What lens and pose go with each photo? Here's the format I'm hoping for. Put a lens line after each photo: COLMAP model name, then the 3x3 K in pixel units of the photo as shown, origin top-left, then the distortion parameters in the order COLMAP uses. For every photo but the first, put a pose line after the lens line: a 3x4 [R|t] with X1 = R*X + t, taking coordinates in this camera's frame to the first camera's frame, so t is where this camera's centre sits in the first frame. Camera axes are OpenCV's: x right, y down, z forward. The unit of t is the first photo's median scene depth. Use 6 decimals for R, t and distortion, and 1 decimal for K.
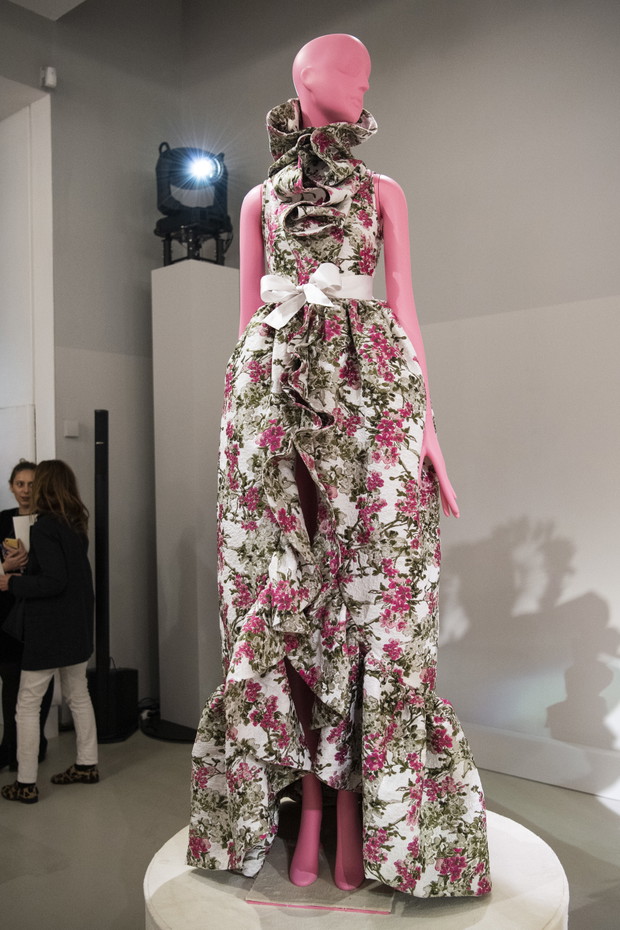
lens RADIAL K [[794.7, 0, 310.5], [0, 794.7, 467.9], [0, 0, 1]] dist [-0.015393, -0.005845]
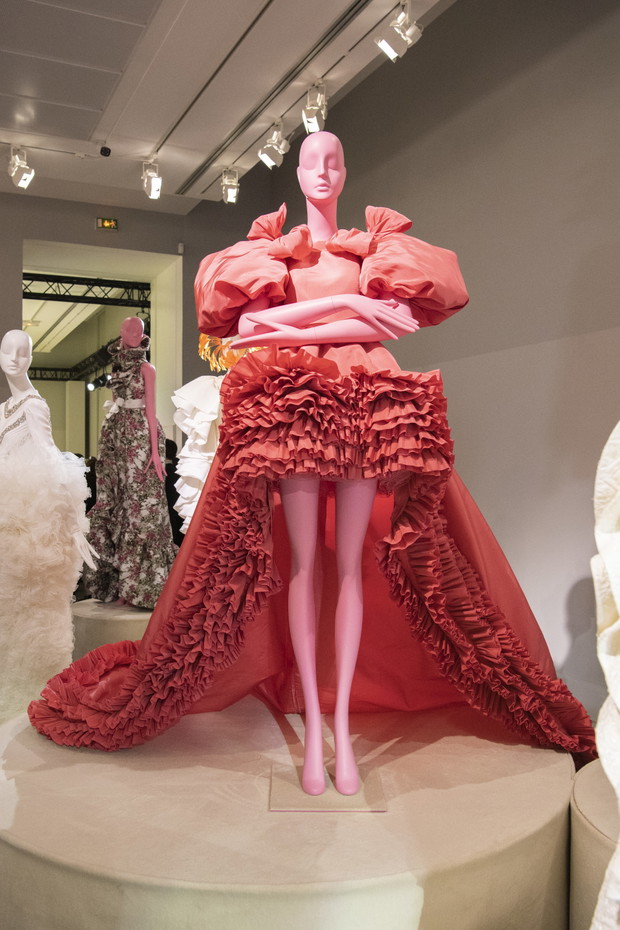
lens RADIAL K [[774.1, 0, 309.6], [0, 774.1, 460.9], [0, 0, 1]] dist [0.057383, -0.000467]
pose [[0.908027, 0.015841, -0.418612, 1.965062], [-0.014527, 0.999874, 0.006325, -0.044096], [0.418659, 0.000338, 0.908143, -1.426929]]
